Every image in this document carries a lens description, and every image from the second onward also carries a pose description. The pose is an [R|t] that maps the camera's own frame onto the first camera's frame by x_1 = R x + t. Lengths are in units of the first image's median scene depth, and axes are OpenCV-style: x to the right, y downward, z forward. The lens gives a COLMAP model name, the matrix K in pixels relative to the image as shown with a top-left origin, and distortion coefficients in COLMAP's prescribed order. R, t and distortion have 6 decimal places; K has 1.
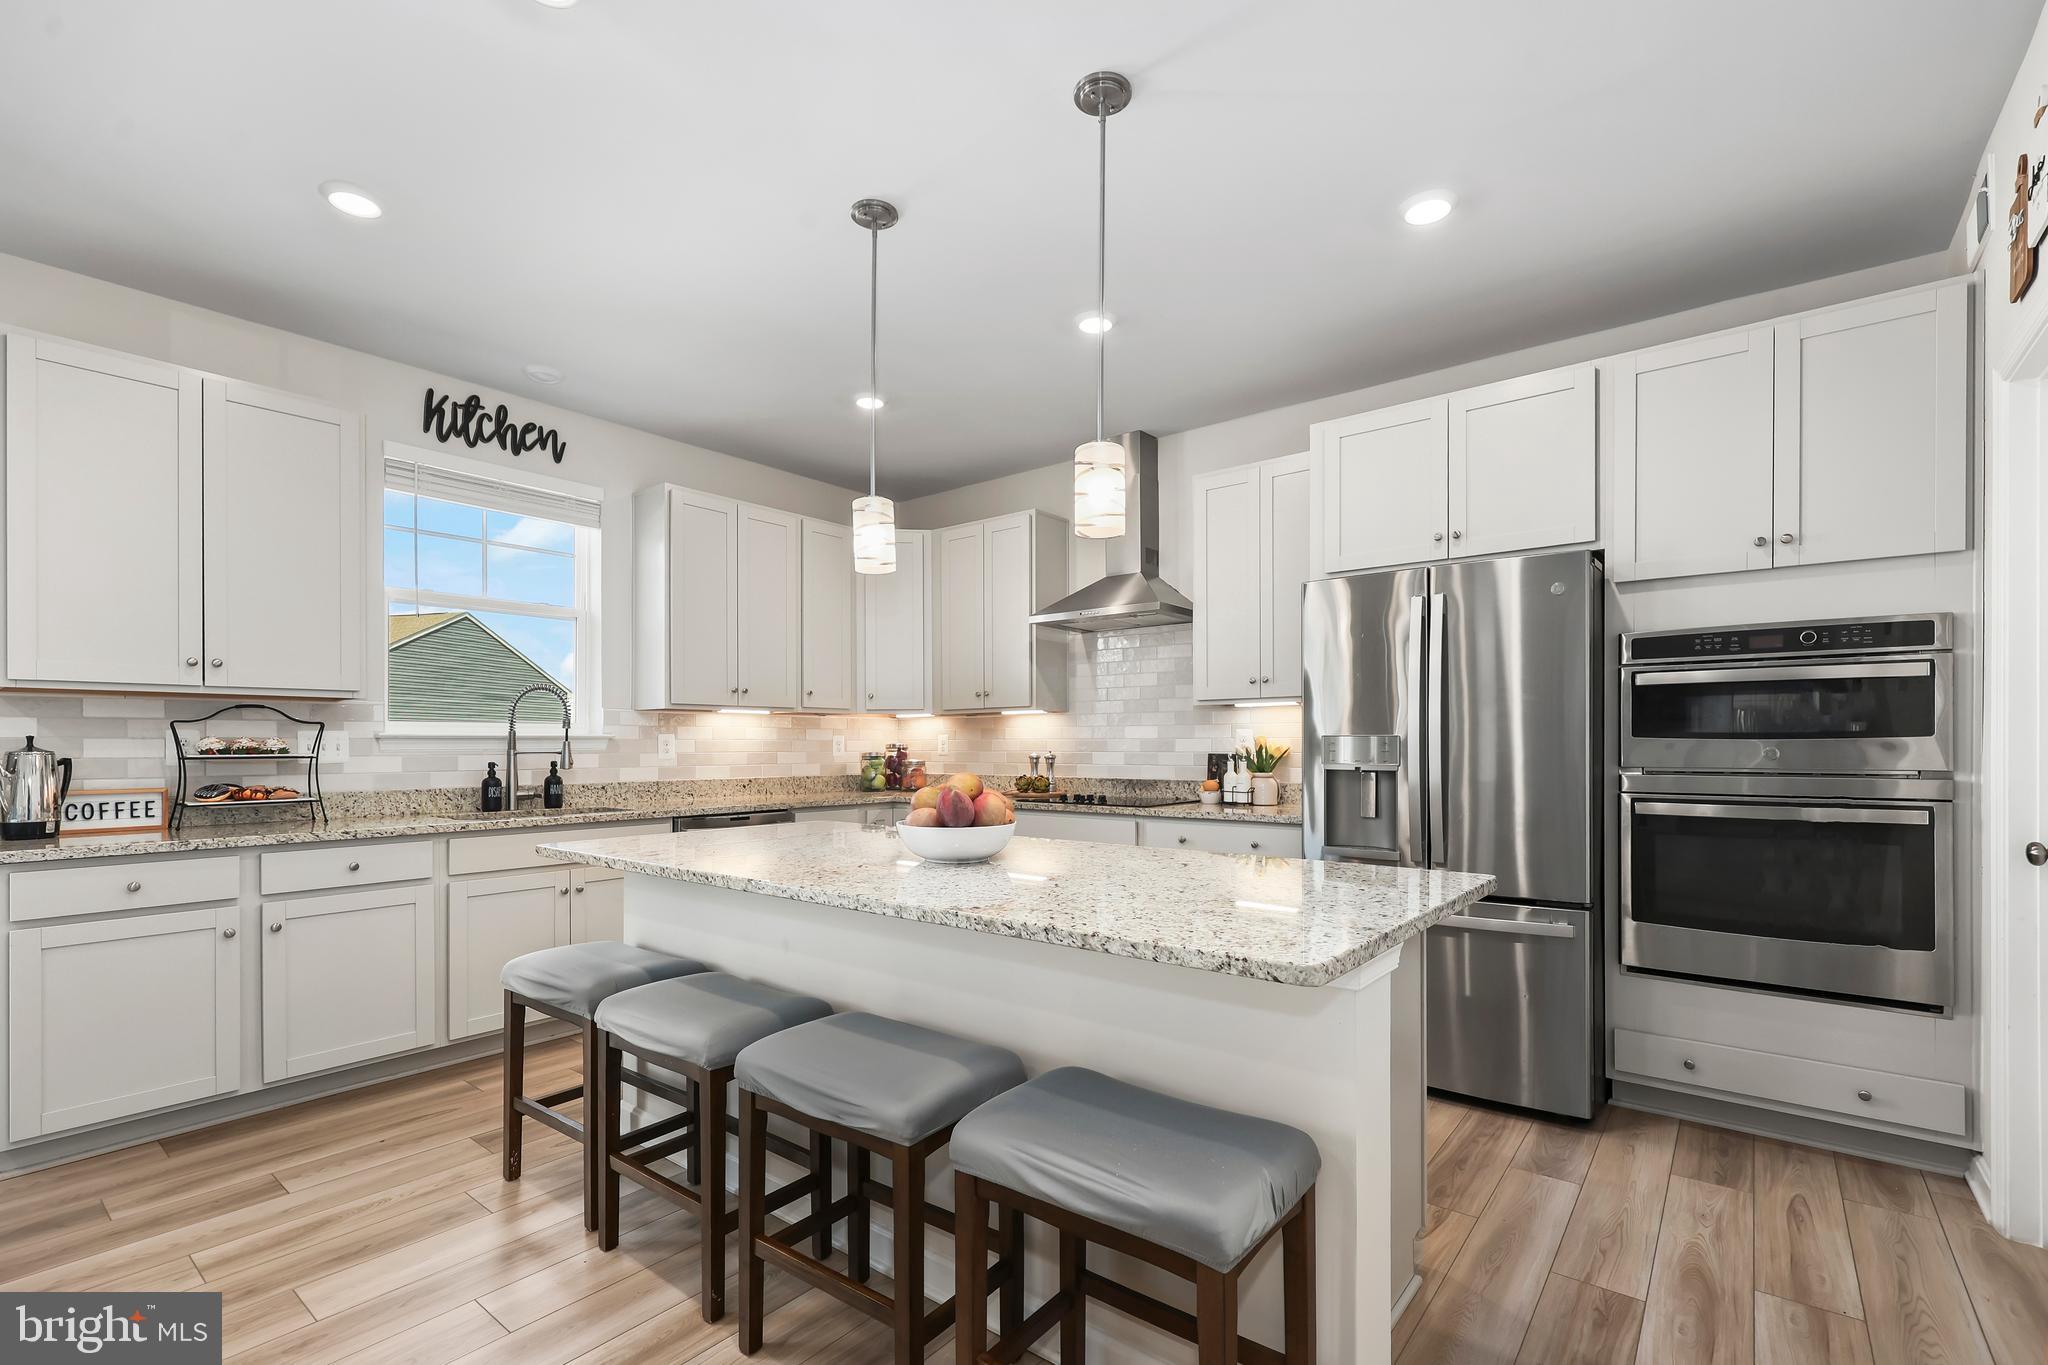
lens RADIAL K [[910.6, 0, 1023.5], [0, 910.6, 748.4], [0, 0, 1]] dist [0.000837, 0.000265]
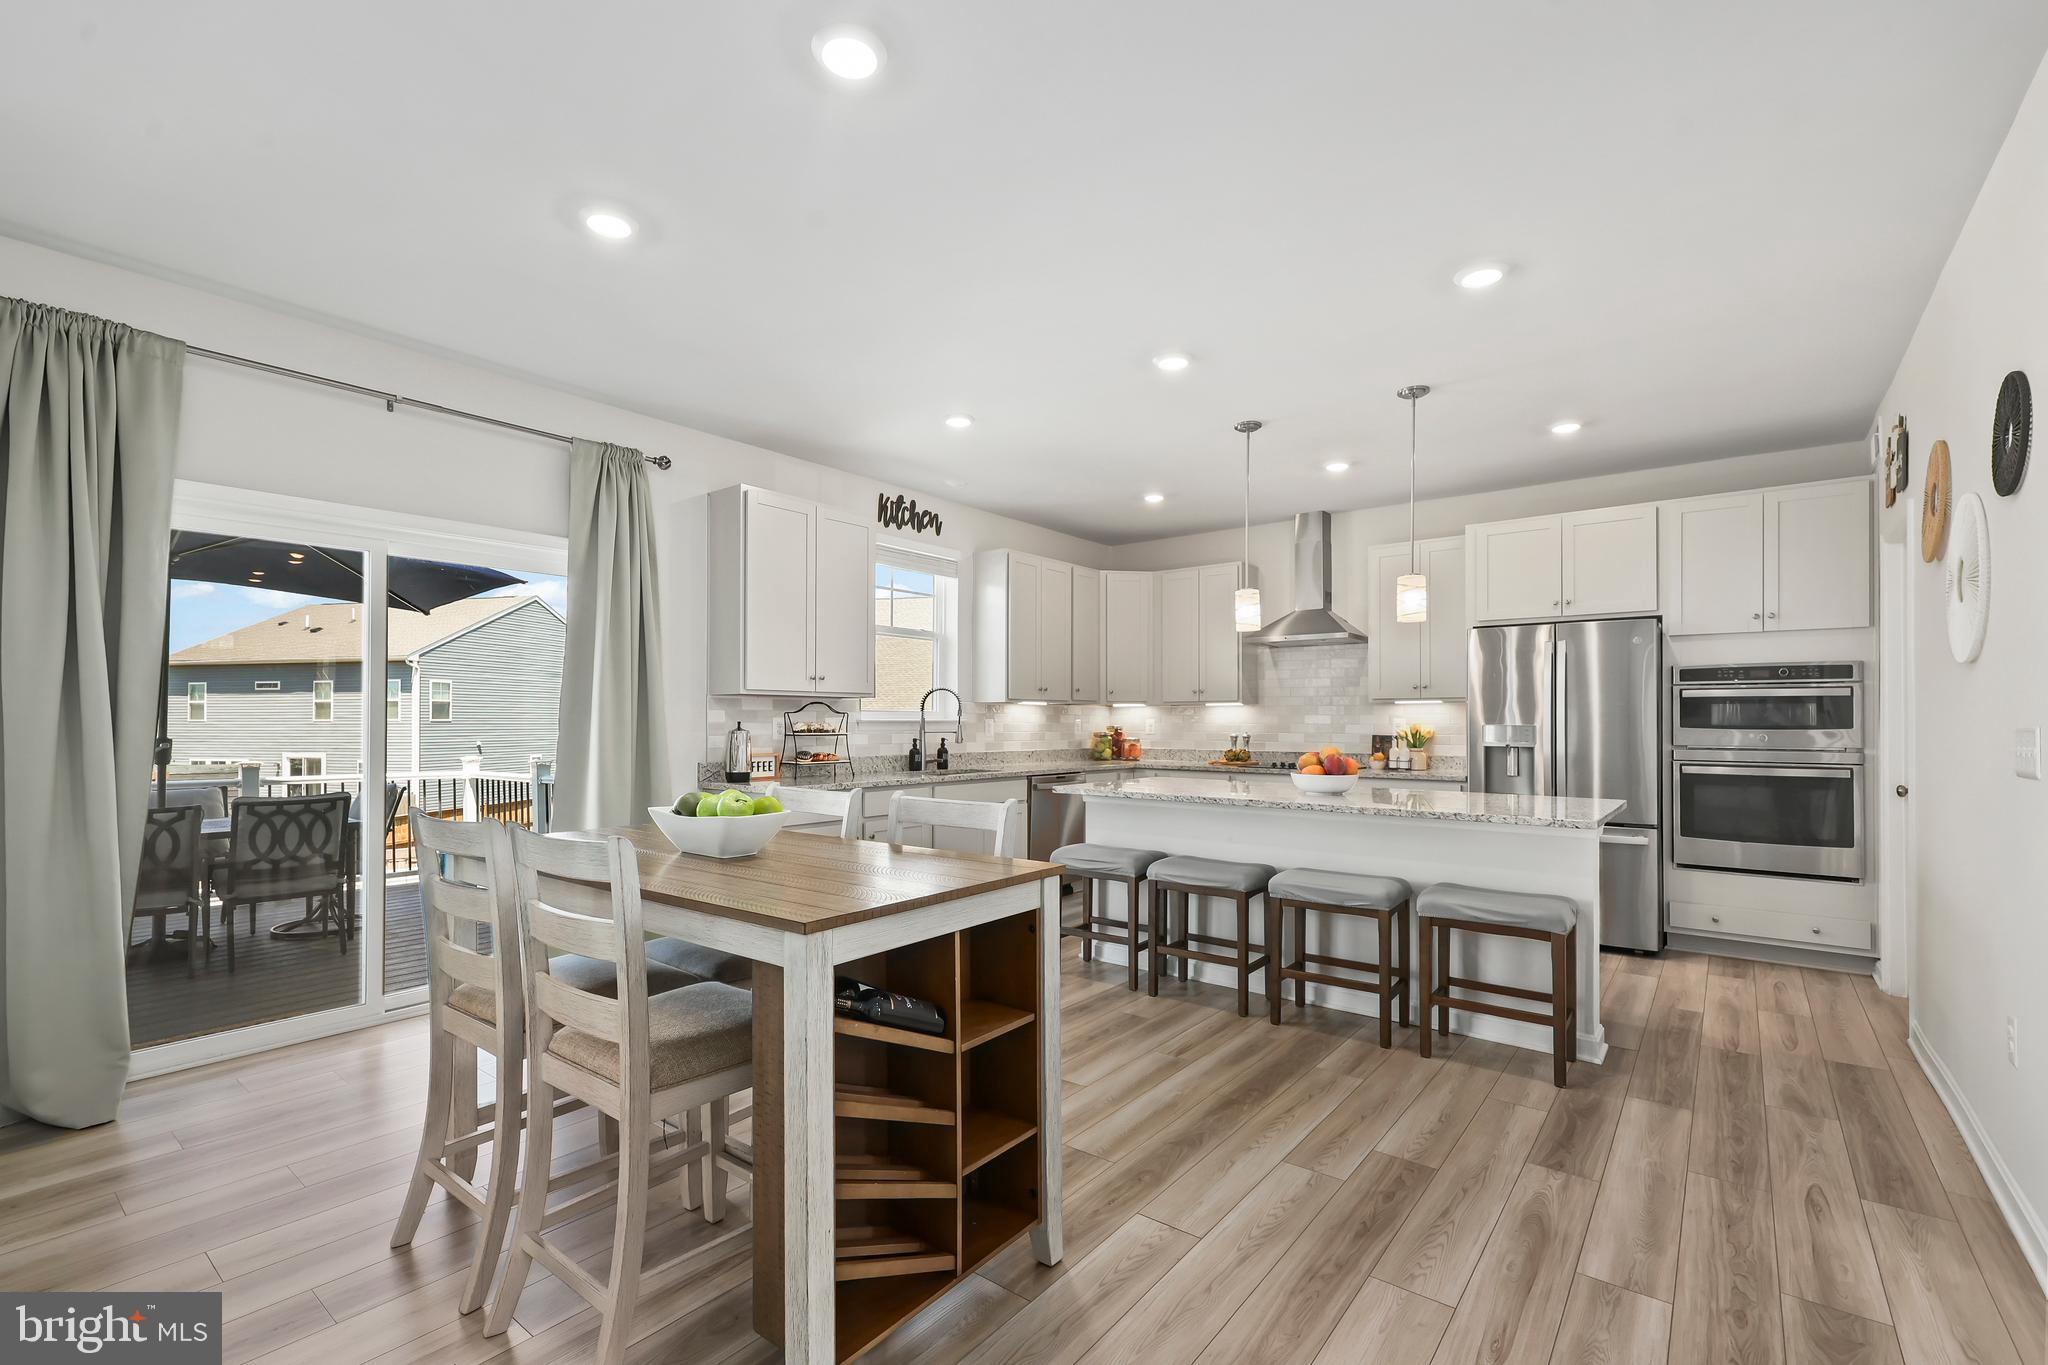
lens RADIAL K [[889.5, 0, 1024.9], [0, 889.5, 715.3], [0, 0, 1]] dist [0.000150, 0.000043]
pose [[0.999980, 0.005273, 0.003361, -0.405980], [-0.005233, 0.999915, -0.011954, -0.006392], [-0.003423, 0.011936, 0.999923, -0.474676]]
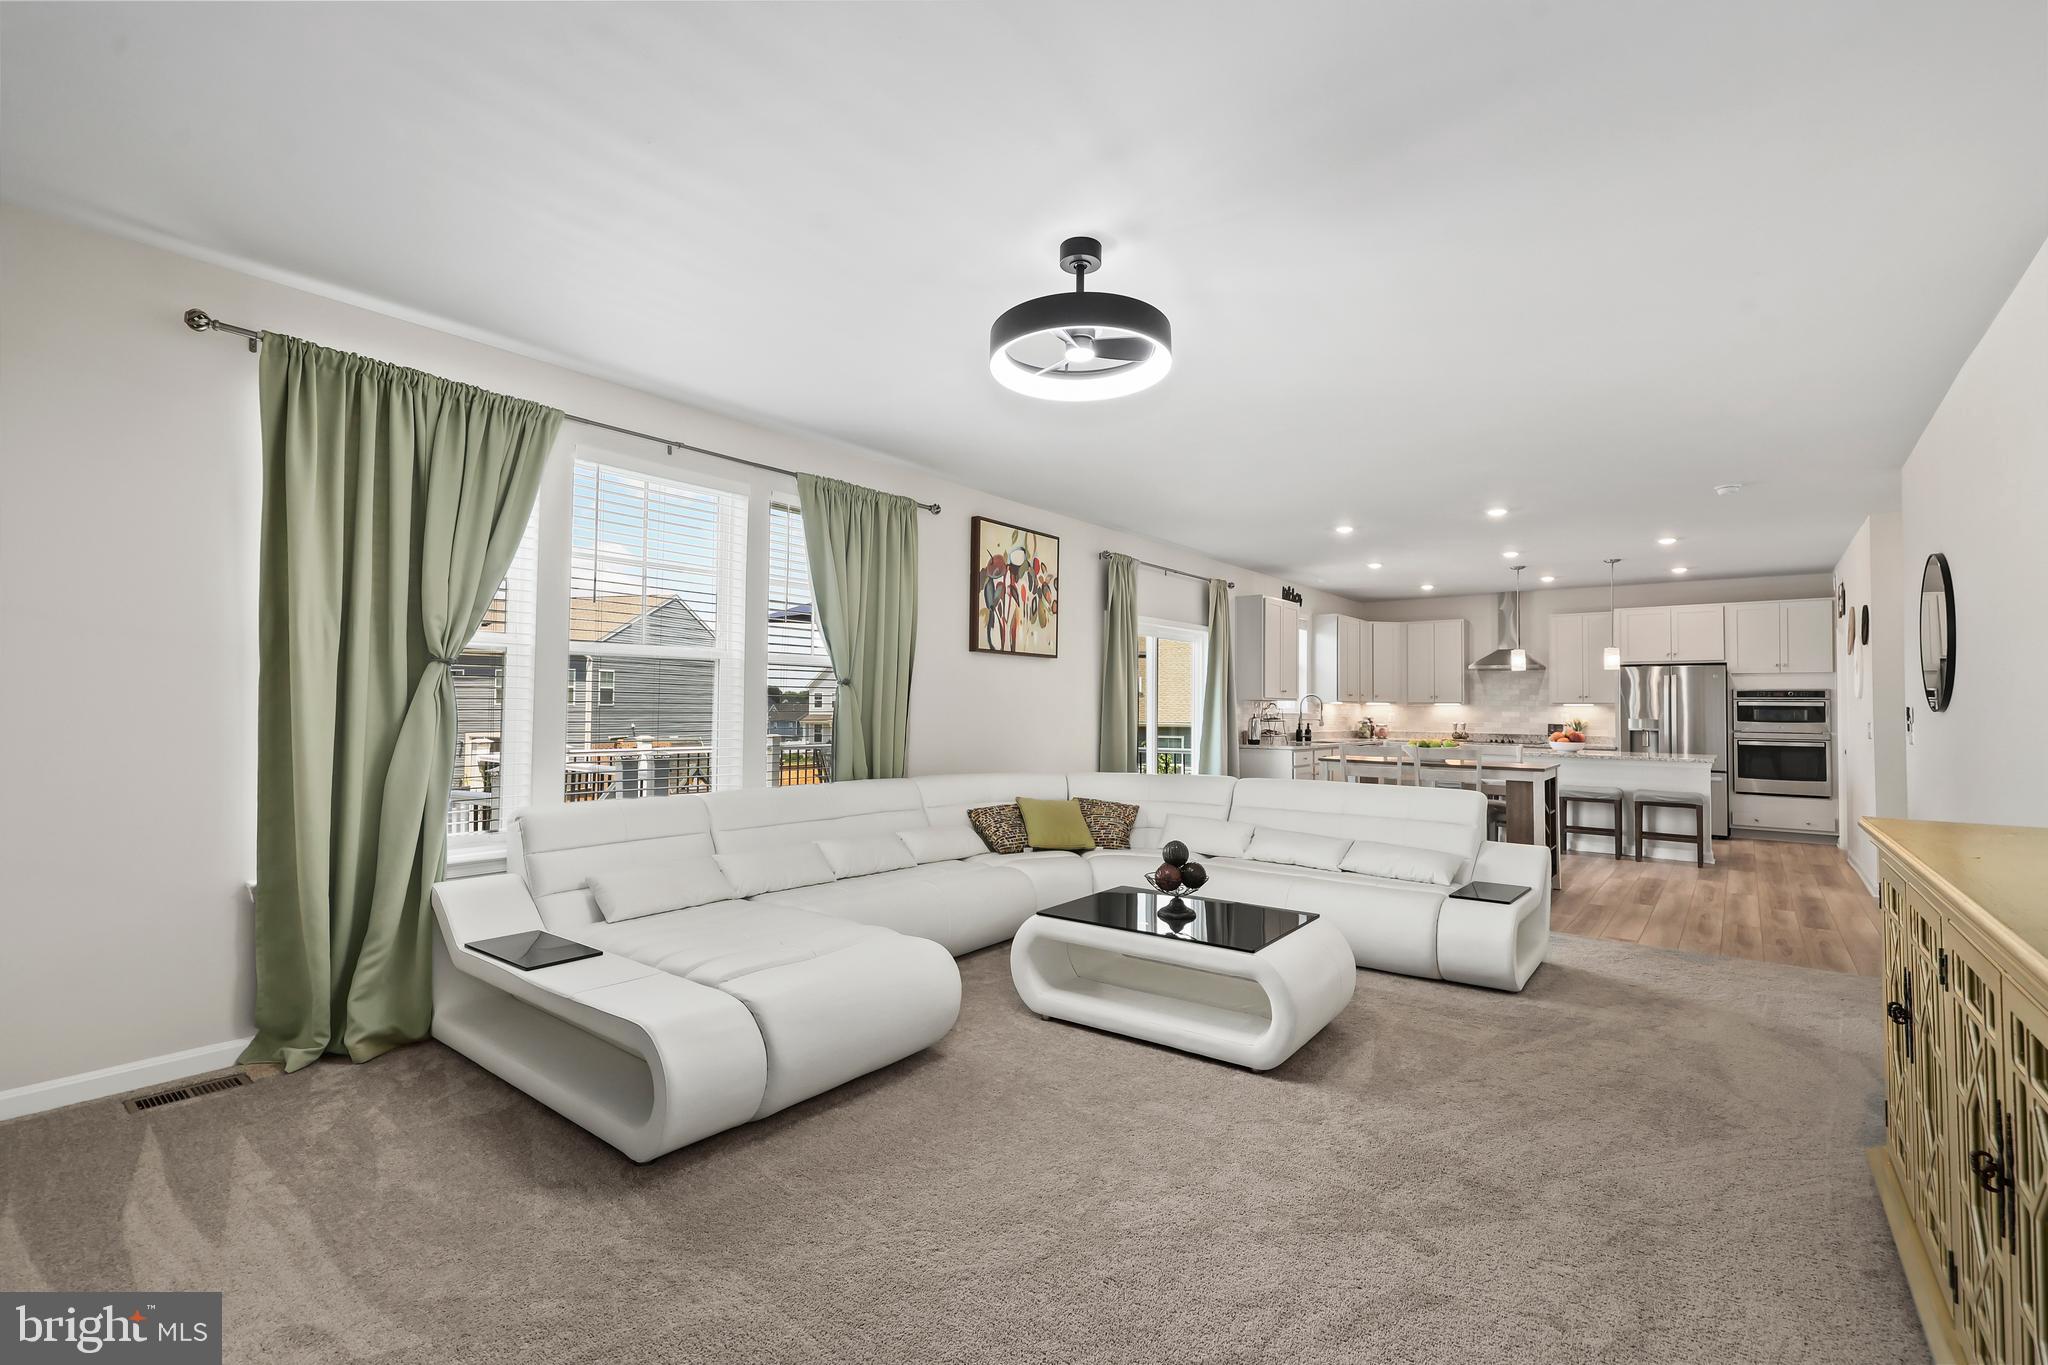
lens RADIAL K [[890.8, 0, 1024.0], [0, 890.8, 682.5], [0, 0, 1]] dist [0.001670, 0.000067]
pose [[0.999868, 0.015369, -0.005335, -1.378939], [-0.015546, 0.999272, -0.034844, 0.000184], [0.004795, 0.034922, 0.999379, -1.628810]]
